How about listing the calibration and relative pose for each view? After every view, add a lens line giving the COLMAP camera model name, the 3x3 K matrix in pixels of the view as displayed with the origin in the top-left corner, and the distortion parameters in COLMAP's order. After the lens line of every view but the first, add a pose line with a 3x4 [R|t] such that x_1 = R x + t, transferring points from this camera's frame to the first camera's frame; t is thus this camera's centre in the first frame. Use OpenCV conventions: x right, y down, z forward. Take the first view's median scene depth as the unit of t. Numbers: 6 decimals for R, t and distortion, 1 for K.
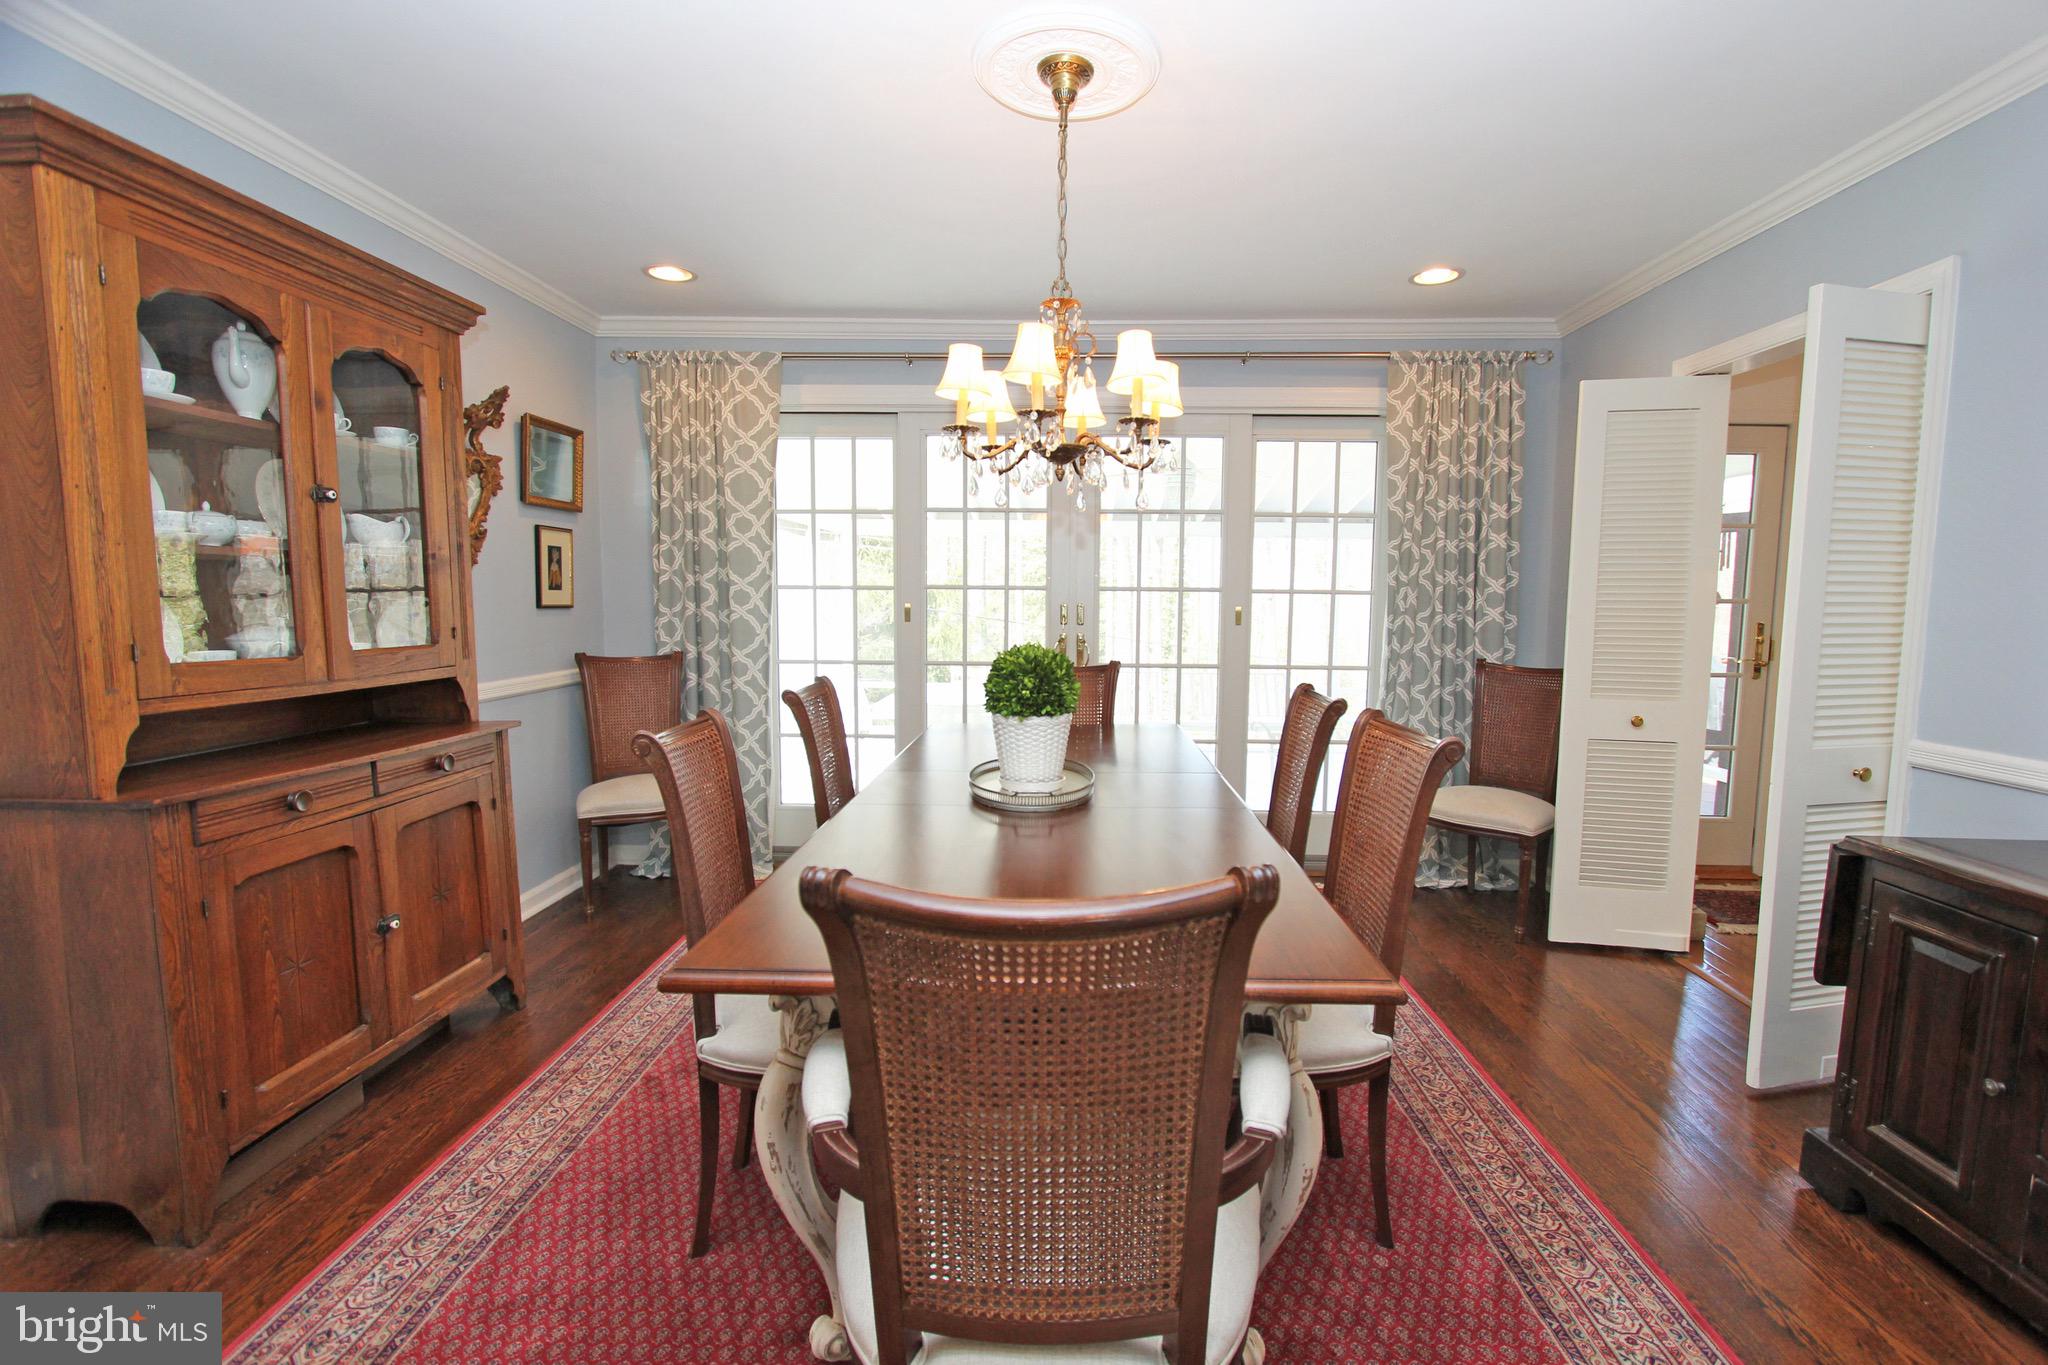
lens RADIAL K [[930.5, 0, 1057.1], [0, 930.5, 690.2], [0, 0, 1]] dist [-0.035437, 0.000006]
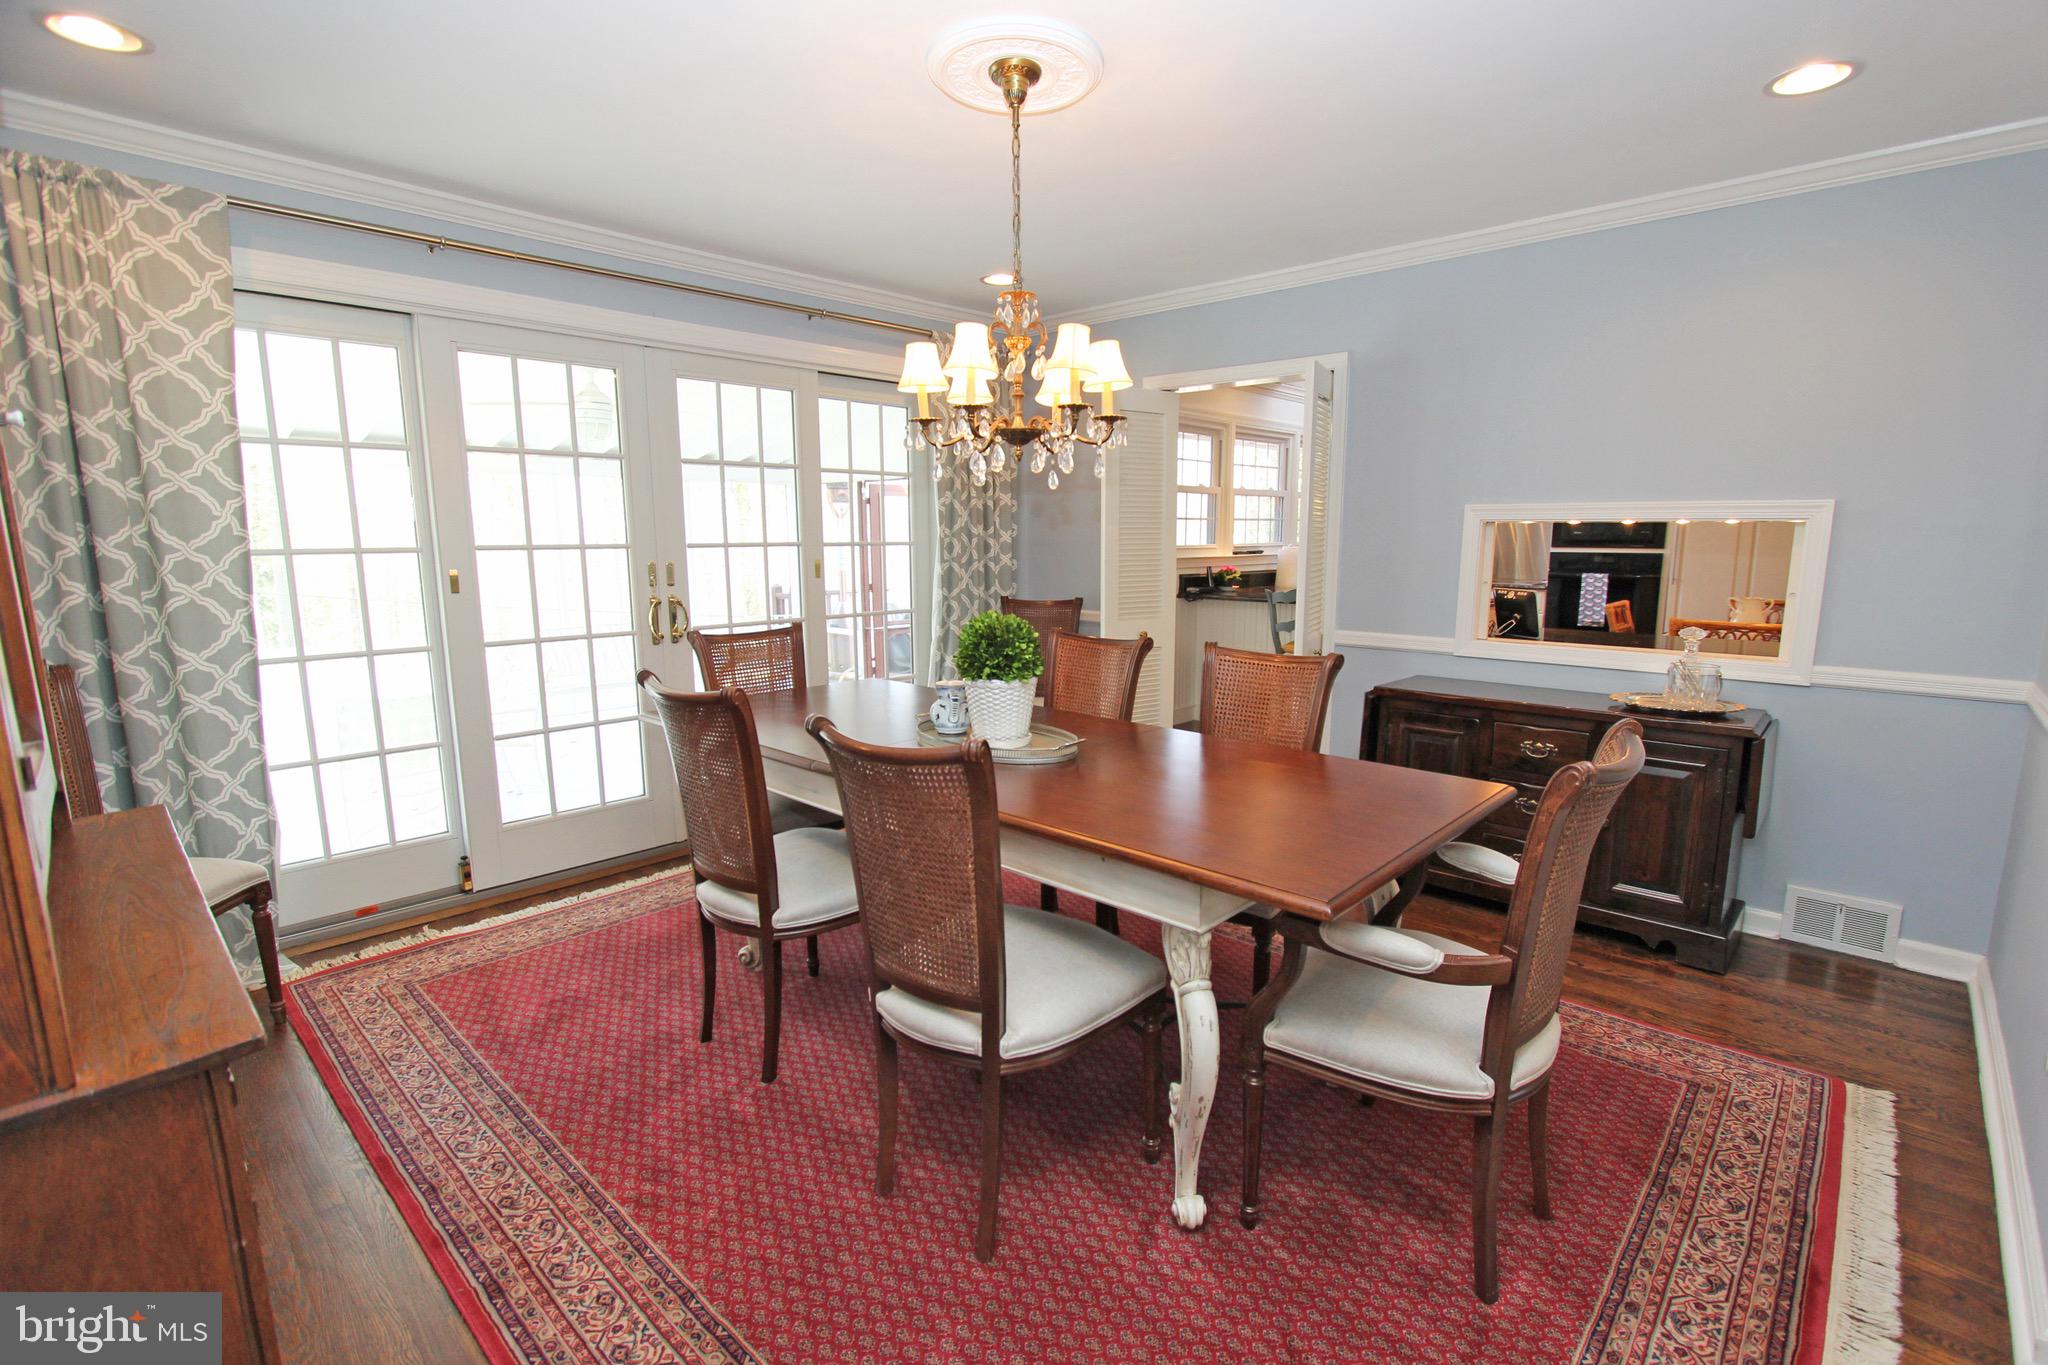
lens RADIAL K [[947.9, 0, 1018.5], [0, 947.9, 686.5], [0, 0, 1]] dist [-0.003836, -0.000473]
pose [[0.677643, -0.128848, 0.724015, -0.443183], [0.087691, 0.991664, 0.094405, -0.032326], [-0.730144, -0.000483, 0.683293, 0.126496]]
